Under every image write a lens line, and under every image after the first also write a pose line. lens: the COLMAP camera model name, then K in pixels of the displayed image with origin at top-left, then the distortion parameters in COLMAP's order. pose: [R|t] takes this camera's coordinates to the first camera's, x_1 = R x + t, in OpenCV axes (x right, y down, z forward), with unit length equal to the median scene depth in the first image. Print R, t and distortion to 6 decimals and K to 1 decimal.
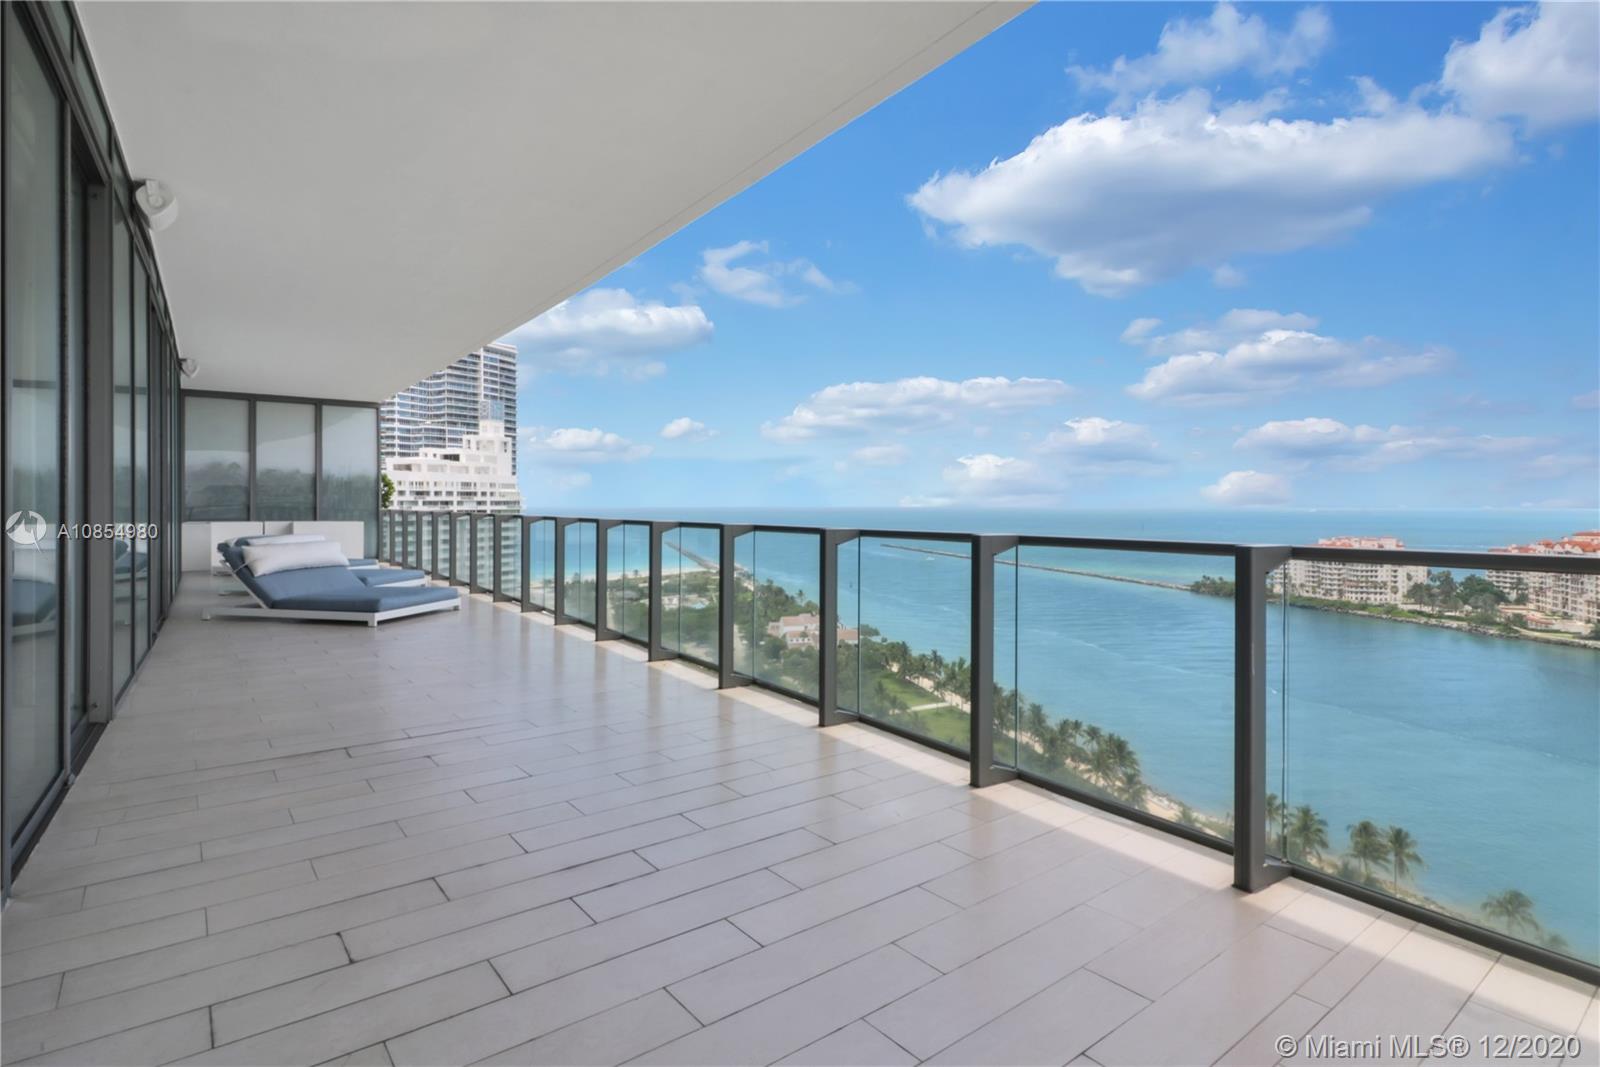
lens RADIAL K [[804.7, 0, 806.4], [0, 804.7, 535.5], [0, 0, 1]] dist [-0.012557, -0.001226]
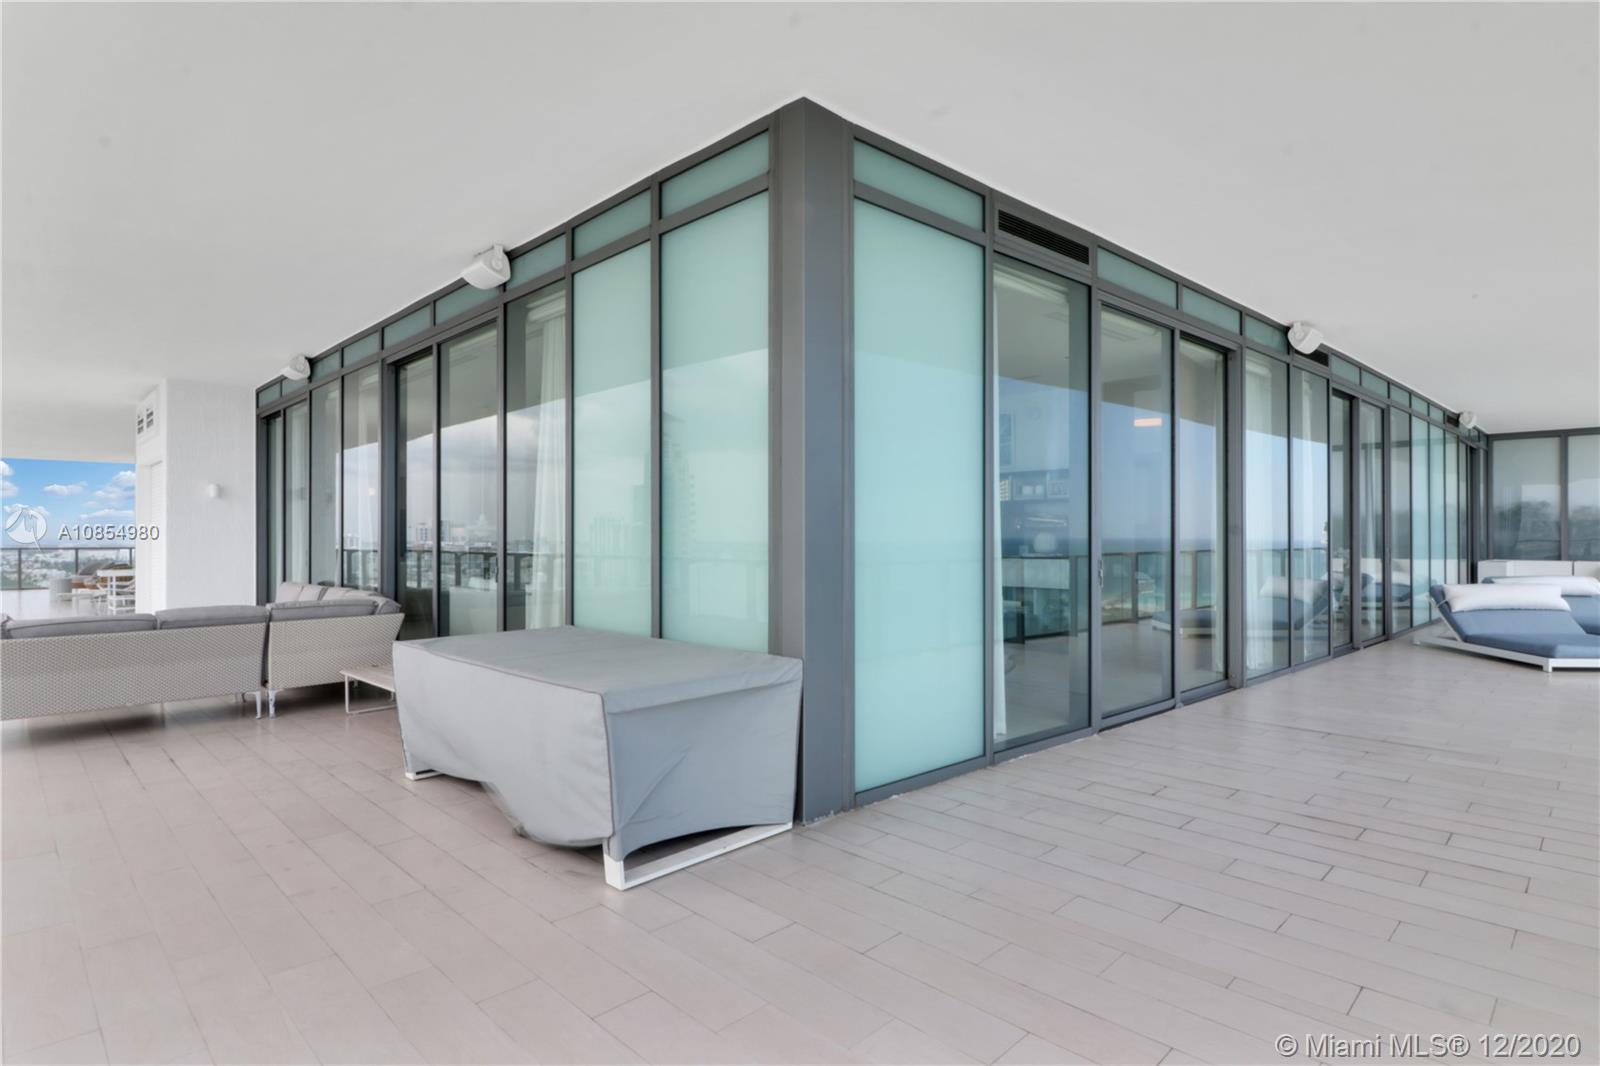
lens RADIAL K [[804.7, 0, 806.4], [0, 804.7, 535.0], [0, 0, 1]] dist [-0.012557, -0.001226]
pose [[0.100383, -0.008081, -0.994916, 0.333543], [-0.034151, 0.999350, -0.011563, -0.012555], [0.994363, 0.035138, 0.100042, -0.016120]]
